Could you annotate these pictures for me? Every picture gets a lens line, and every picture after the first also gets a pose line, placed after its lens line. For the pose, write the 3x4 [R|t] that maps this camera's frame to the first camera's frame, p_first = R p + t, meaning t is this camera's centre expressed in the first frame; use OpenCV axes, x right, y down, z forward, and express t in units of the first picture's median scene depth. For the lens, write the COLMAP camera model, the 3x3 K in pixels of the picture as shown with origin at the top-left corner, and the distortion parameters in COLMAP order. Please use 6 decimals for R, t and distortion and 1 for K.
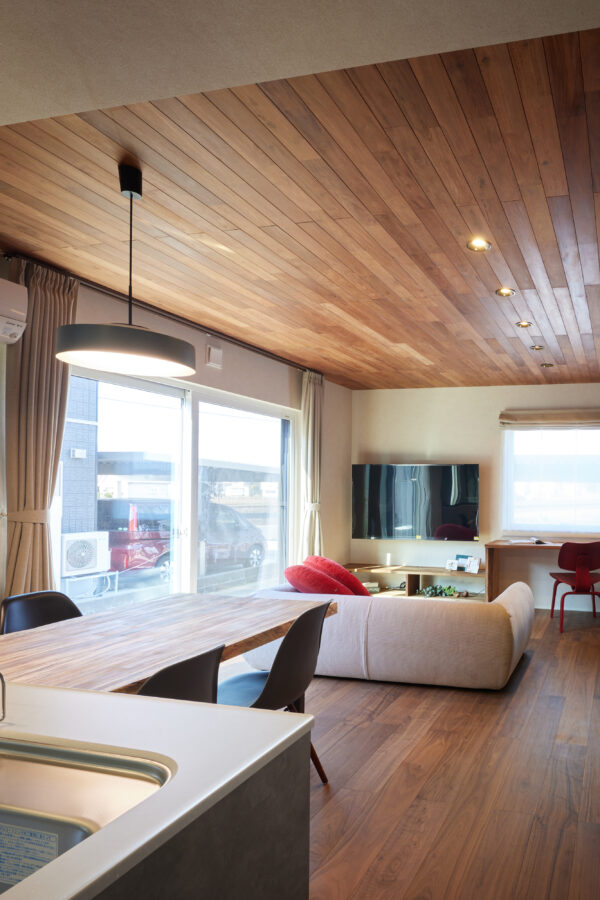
lens RADIAL K [[530.7, 0, 513.7], [0, 530.7, 485.6], [0, 0, 1]] dist [-0.000498, -0.000309]
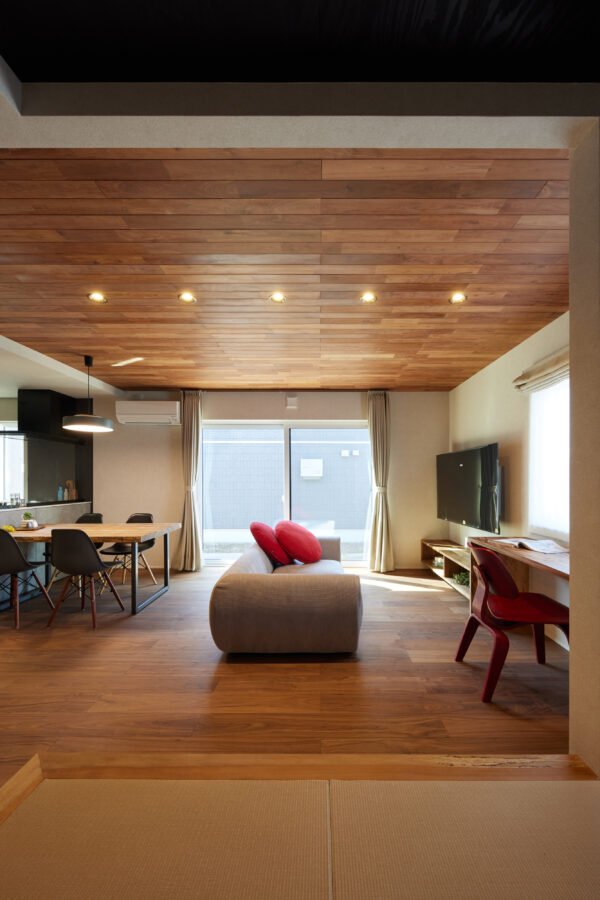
lens RADIAL K [[345.0, 0, 316.9], [0, 345.0, 479.4], [0, 0, 1]] dist [0.000179, 0.000041]
pose [[0.192301, -0.011761, -0.981266, 0.417551], [0.010036, 0.999899, -0.010017, 0.020126], [0.981285, -0.007922, 0.192399, 0.616085]]
